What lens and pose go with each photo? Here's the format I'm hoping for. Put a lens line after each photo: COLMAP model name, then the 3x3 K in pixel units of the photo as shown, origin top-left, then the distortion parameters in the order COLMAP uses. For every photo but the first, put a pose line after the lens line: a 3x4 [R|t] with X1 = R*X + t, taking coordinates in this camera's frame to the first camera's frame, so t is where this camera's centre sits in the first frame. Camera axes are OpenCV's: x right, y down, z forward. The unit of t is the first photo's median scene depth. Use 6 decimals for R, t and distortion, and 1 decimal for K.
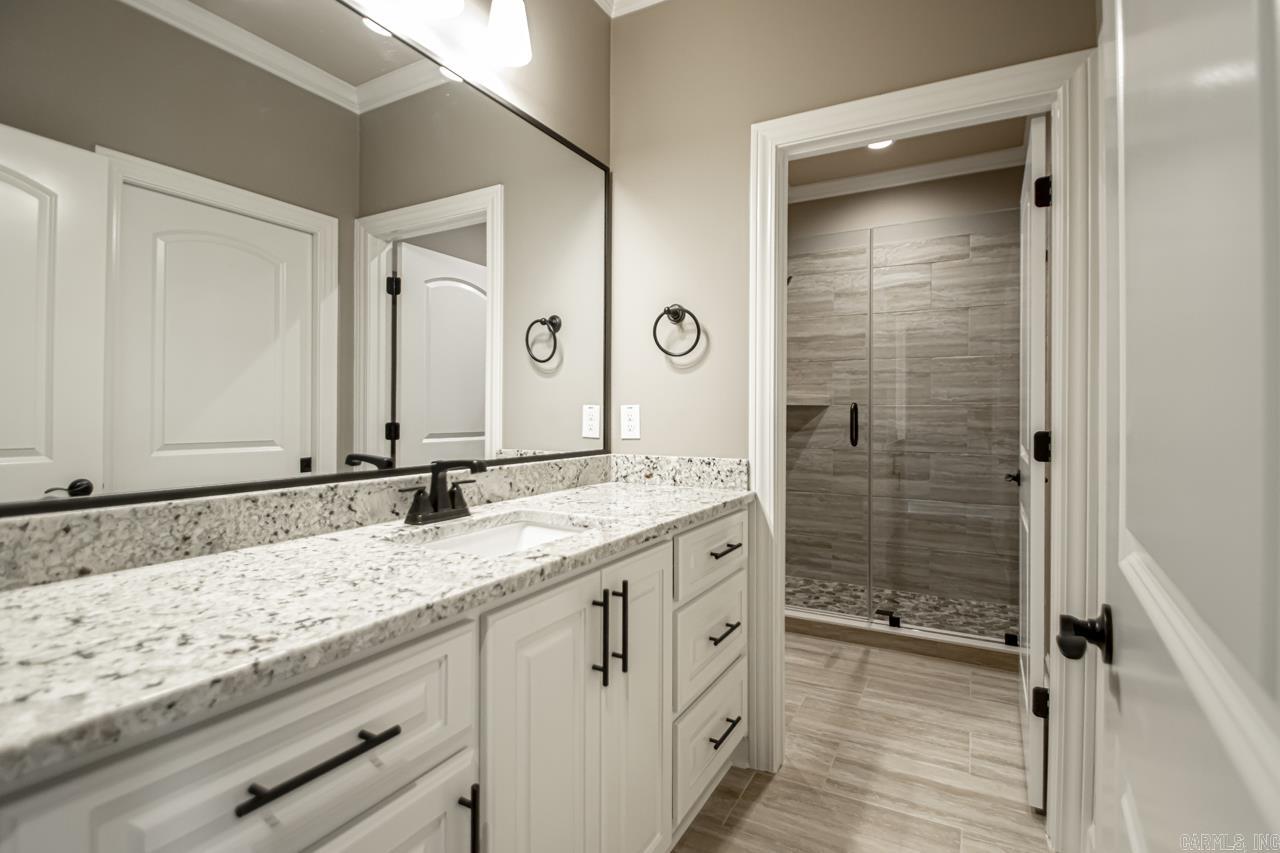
lens RADIAL K [[596.7, 0, 655.3], [0, 596.7, 416.6], [0, 0, 1]] dist [0.023881, -0.021696]
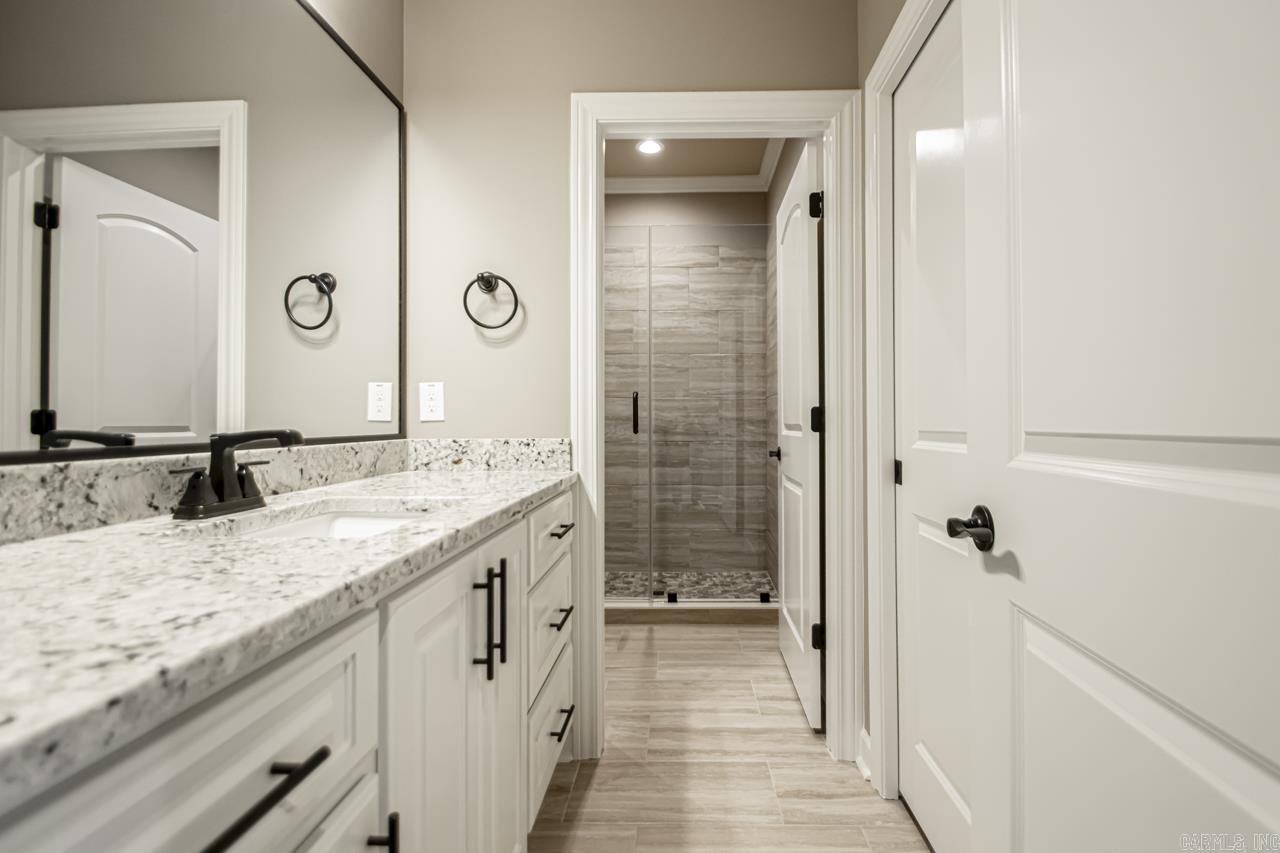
lens RADIAL K [[606.1, 0, 675.5], [0, 606.1, 413.3], [0, 0, 1]] dist [0.016652, -0.014223]
pose [[0.894519, -0.008399, 0.446951, -0.129361], [0.013733, 0.999868, -0.008694, 0.041428], [-0.446819, 0.013915, 0.894516, 0.047694]]
